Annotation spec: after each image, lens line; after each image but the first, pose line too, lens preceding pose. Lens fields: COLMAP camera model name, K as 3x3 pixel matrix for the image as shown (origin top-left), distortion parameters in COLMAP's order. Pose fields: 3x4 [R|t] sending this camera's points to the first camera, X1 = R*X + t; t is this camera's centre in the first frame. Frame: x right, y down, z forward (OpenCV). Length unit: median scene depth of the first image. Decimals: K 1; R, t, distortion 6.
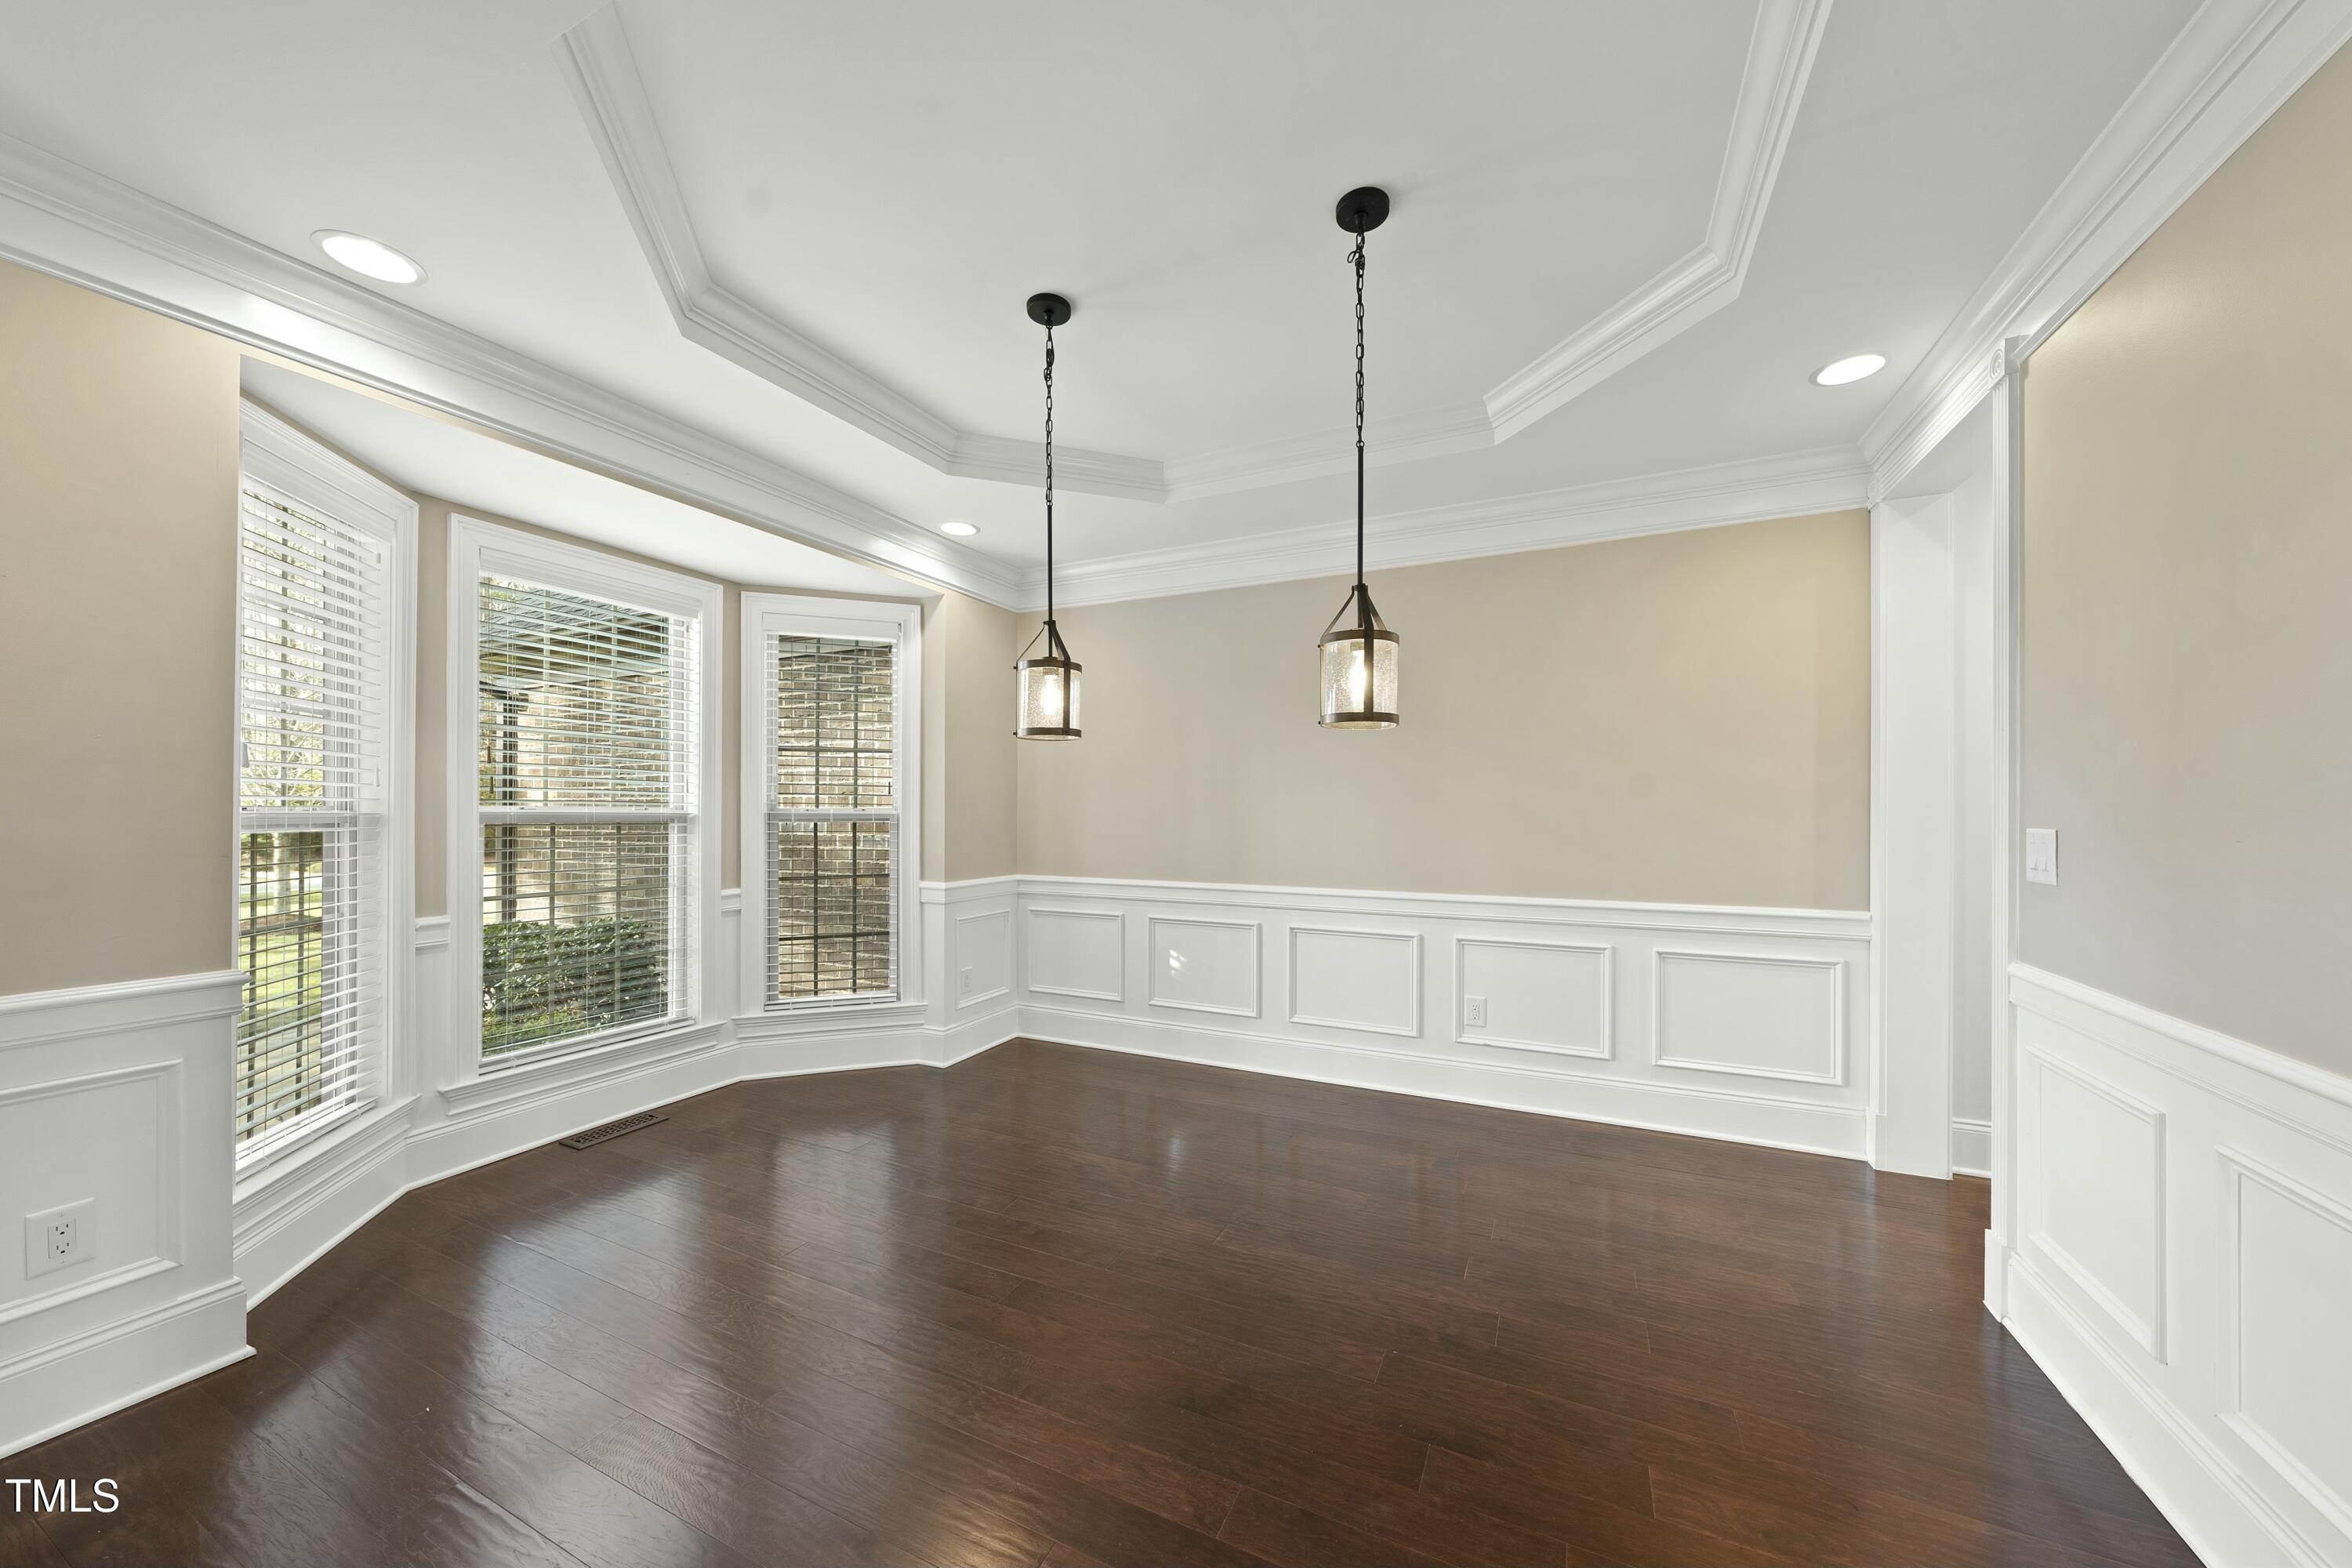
lens RADIAL K [[799.3, 0, 1195.6], [0, 799.3, 803.1], [0, 0, 1]] dist [-0.004582, 0.000984]
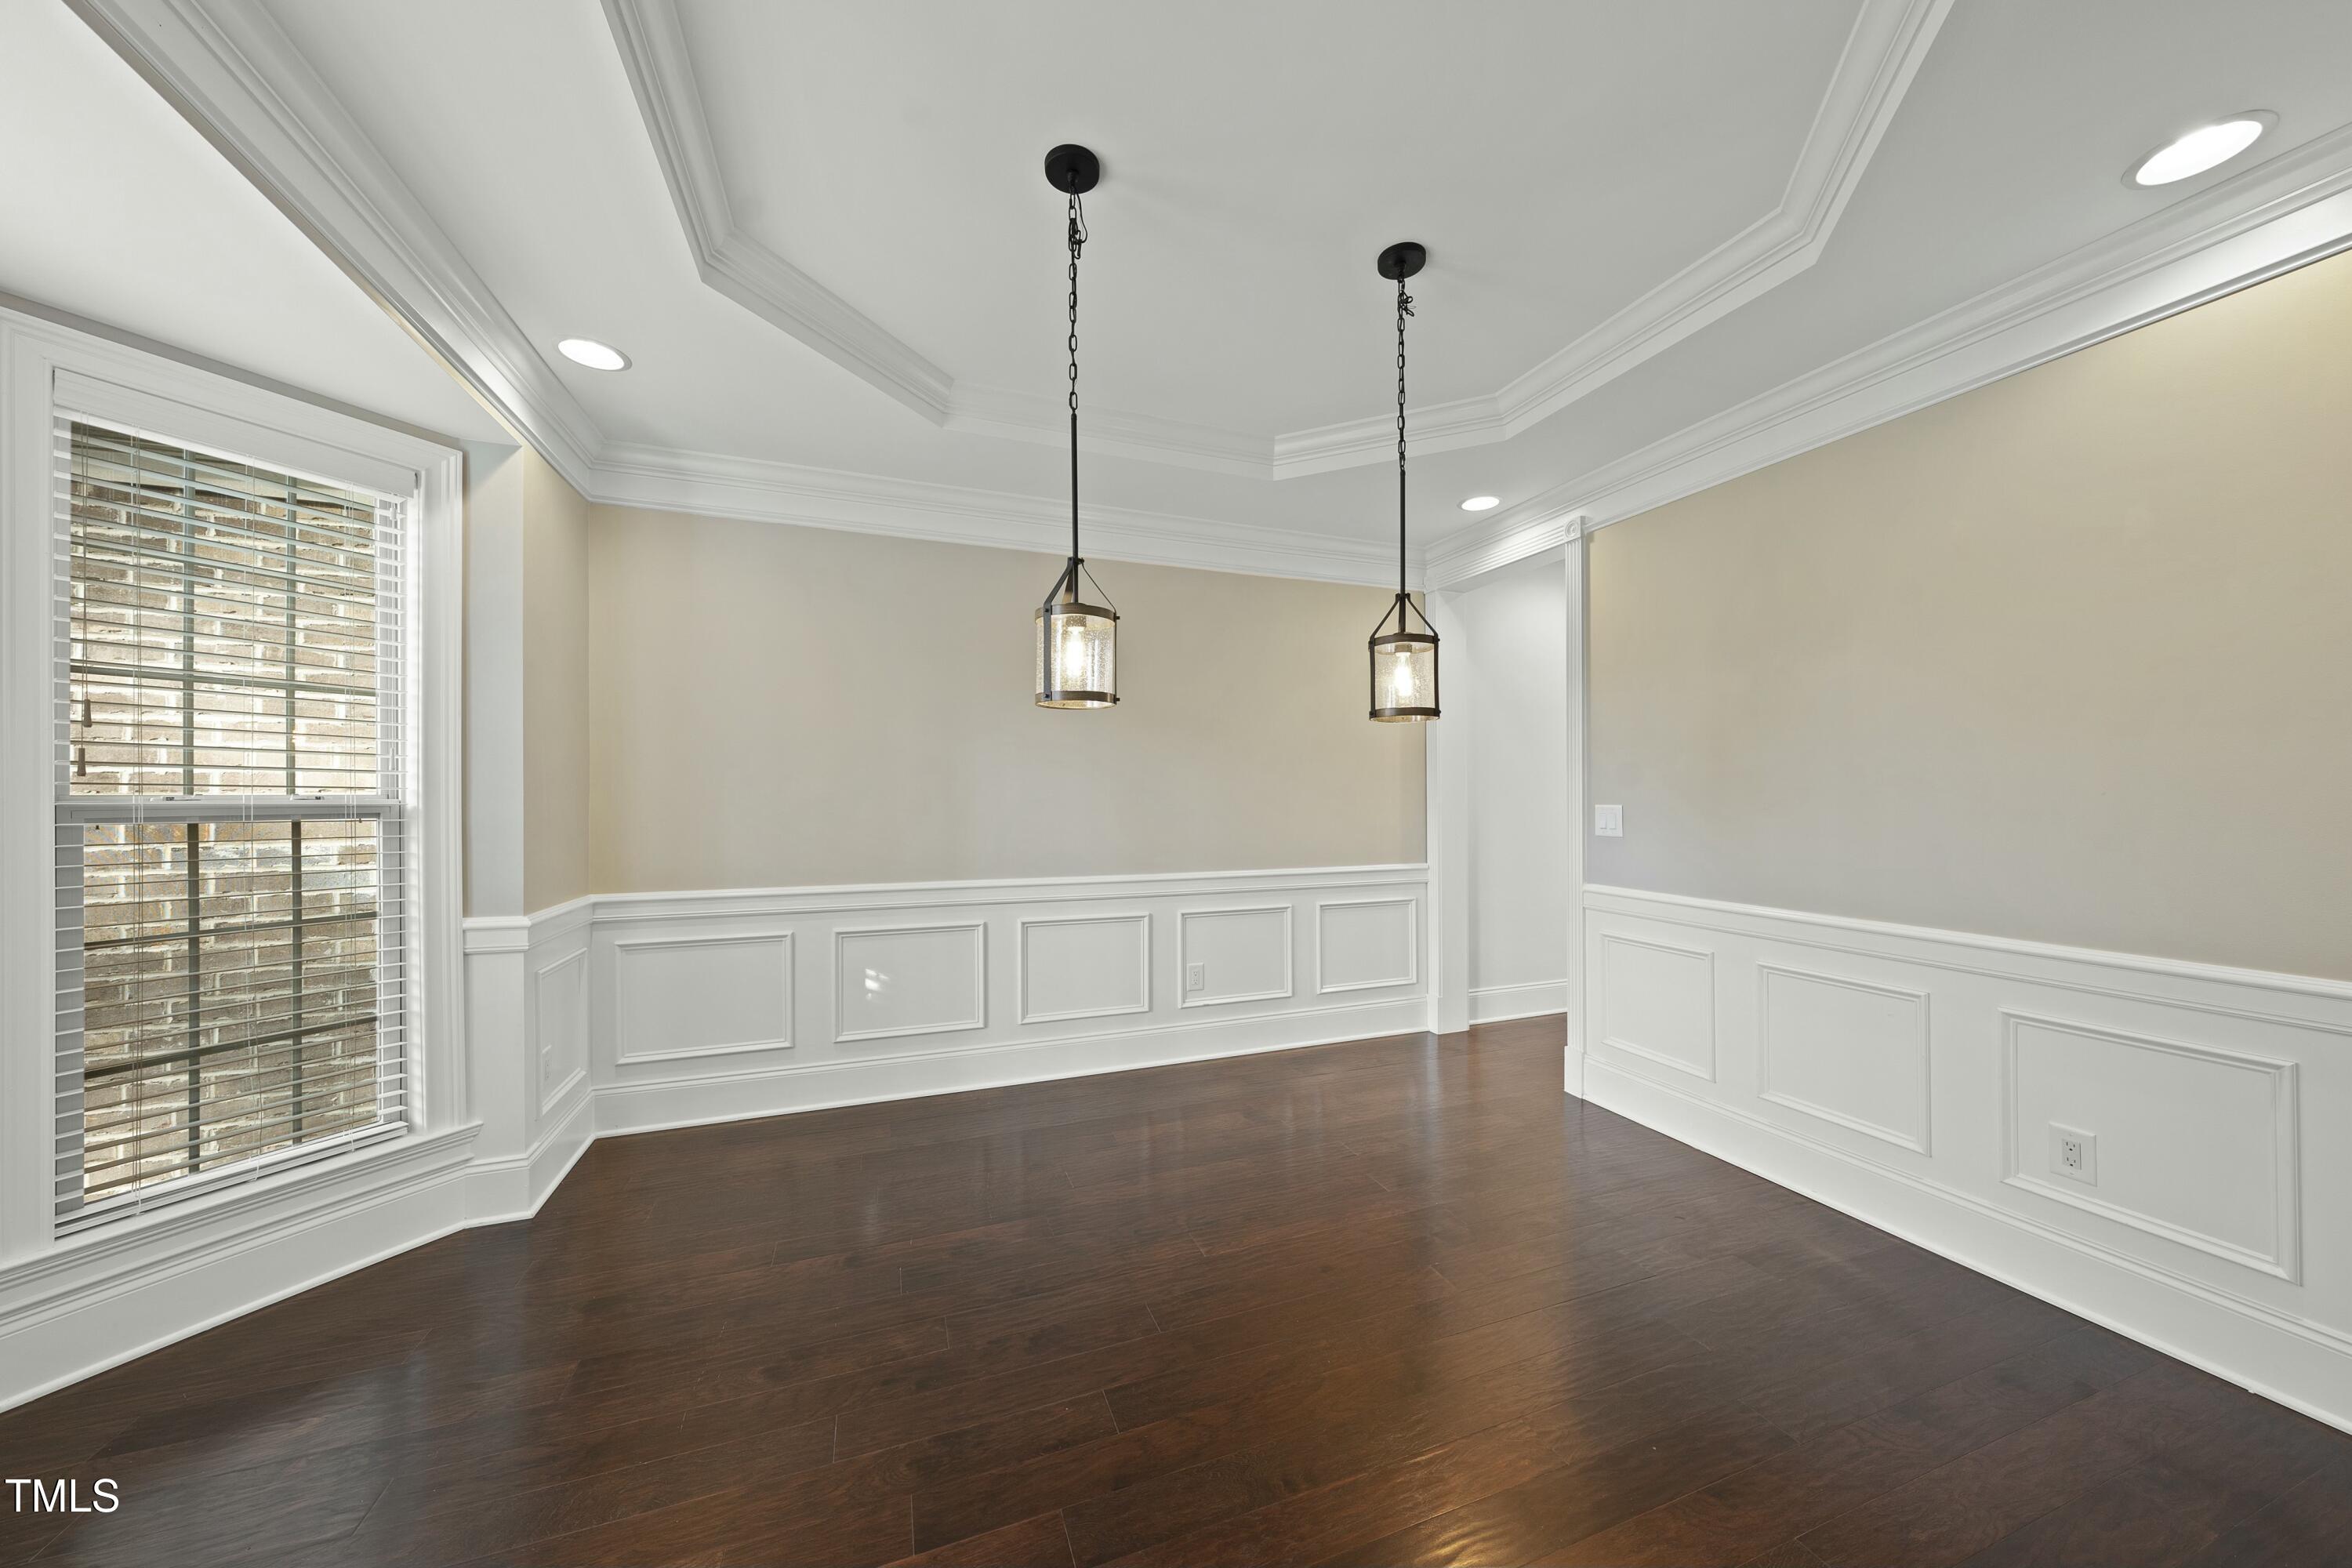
lens RADIAL K [[799.3, 0, 1189.3], [0, 799.3, 783.2], [0, 0, 1]] dist [-0.004582, 0.000984]
pose [[0.696397, 0.009565, 0.717593, -0.402922], [-0.001389, 0.999927, -0.011980, 0.004858], [-0.717655, 0.007346, 0.696360, 0.210068]]
